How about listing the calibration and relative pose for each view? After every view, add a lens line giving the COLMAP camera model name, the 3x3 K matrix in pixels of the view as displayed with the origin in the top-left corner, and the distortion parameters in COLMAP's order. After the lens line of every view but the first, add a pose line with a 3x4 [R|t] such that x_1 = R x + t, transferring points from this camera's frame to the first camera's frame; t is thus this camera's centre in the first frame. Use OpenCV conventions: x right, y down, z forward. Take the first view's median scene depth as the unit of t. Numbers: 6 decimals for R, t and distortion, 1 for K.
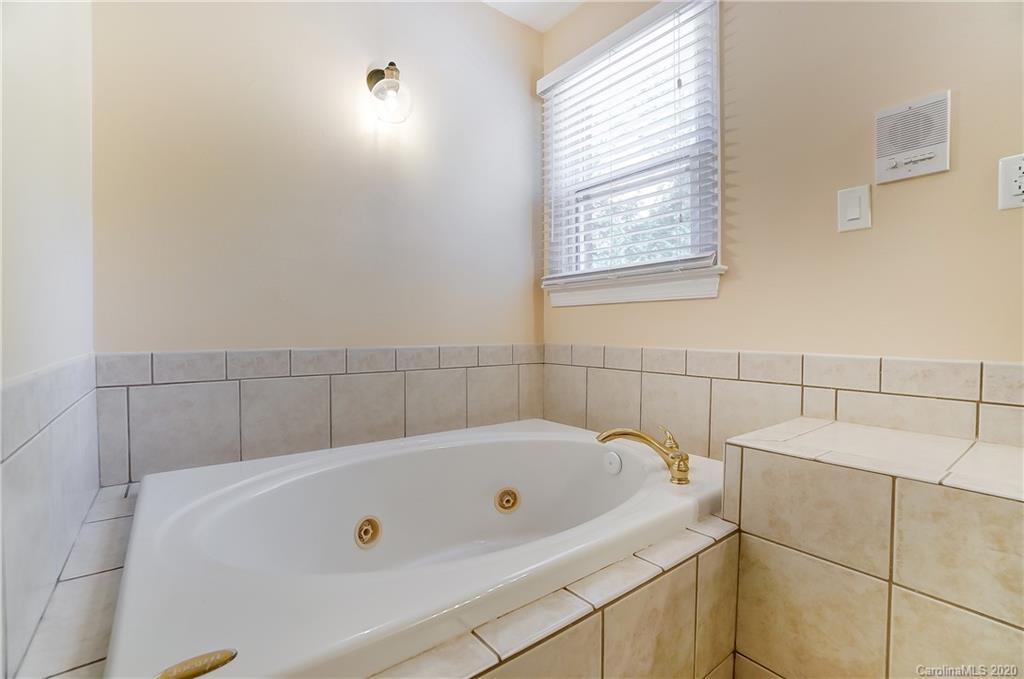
lens RADIAL K [[463.4, 0, 502.8], [0, 463.4, 338.9], [0, 0, 1]] dist [-0.057827, 0.025444]
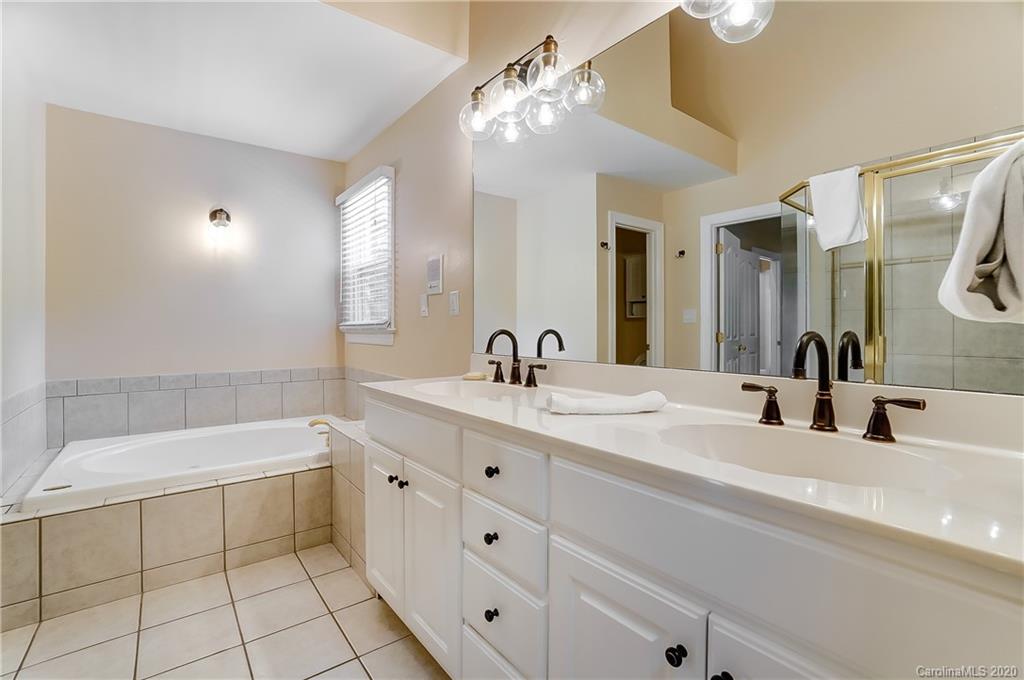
lens RADIAL K [[463.4, 0, 502.8], [0, 463.4, 339.4], [0, 0, 1]] dist [-0.057827, 0.025444]
pose [[0.999876, -0.002627, -0.015540, 0.829596], [0.002778, 0.999949, 0.009709, -0.118714], [0.015514, -0.009751, 0.999832, -0.690000]]
